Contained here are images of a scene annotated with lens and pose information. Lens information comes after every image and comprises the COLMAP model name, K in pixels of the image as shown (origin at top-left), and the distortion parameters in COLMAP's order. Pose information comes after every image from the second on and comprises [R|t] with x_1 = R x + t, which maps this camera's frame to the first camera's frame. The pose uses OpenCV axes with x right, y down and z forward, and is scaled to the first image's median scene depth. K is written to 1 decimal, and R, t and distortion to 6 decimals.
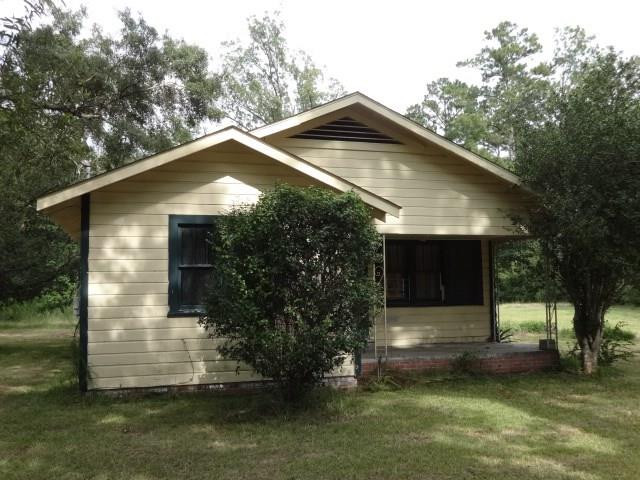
lens RADIAL K [[621.4, 0, 294.4], [0, 621.4, 240.2], [0, 0, 1]] dist [0.004794, -0.011186]
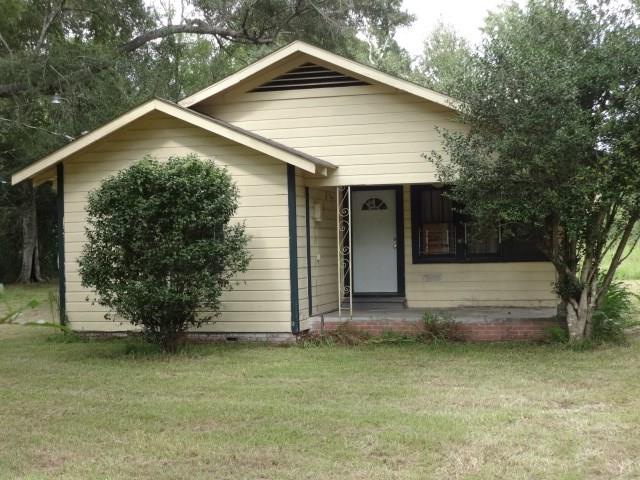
lens RADIAL K [[956.5, 0, 320.0], [0, 956.5, 240.0], [0, 0, 1]] dist [-0.009475, 0.014992]
pose [[0.854902, -0.003536, -0.518778, 0.198164], [0.052004, 0.995524, 0.078913, -0.010253], [0.516177, -0.094441, 0.851259, -0.057017]]
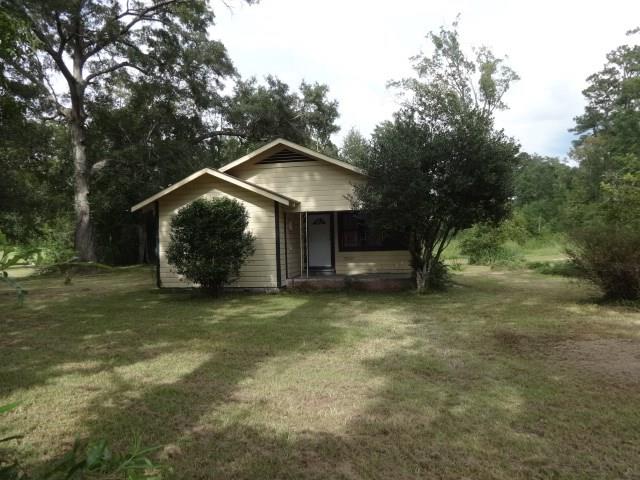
lens RADIAL K [[476.2, 0, 320.0], [0, 476.2, 240.0], [0, 0, 1]] dist [-0.004789, -0.002368]
pose [[0.881911, -0.009857, -0.471313, 0.195739], [0.052448, 0.995626, 0.077316, -0.007953], [0.468490, -0.092905, 0.878570, -0.050072]]
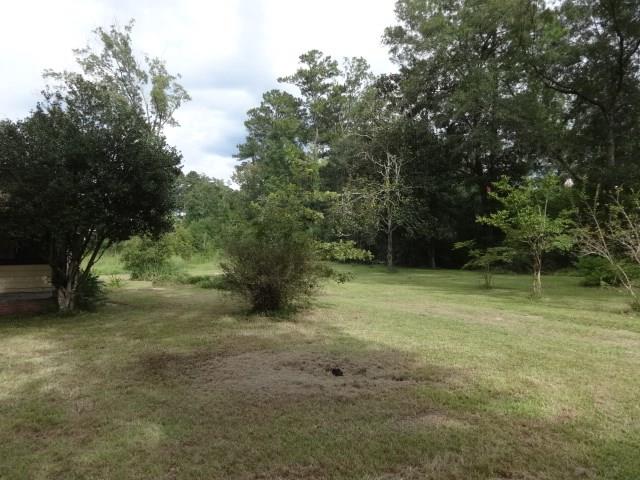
lens RADIAL K [[476.2, 0, 320.0], [0, 476.2, 240.0], [0, 0, 1]] dist [-0.004789, -0.002368]
pose [[0.984737, 0.011190, 0.173686, 0.199621], [-0.021357, 0.998158, 0.056777, -0.004883], [-0.172731, -0.059620, 0.983163, -0.027525]]
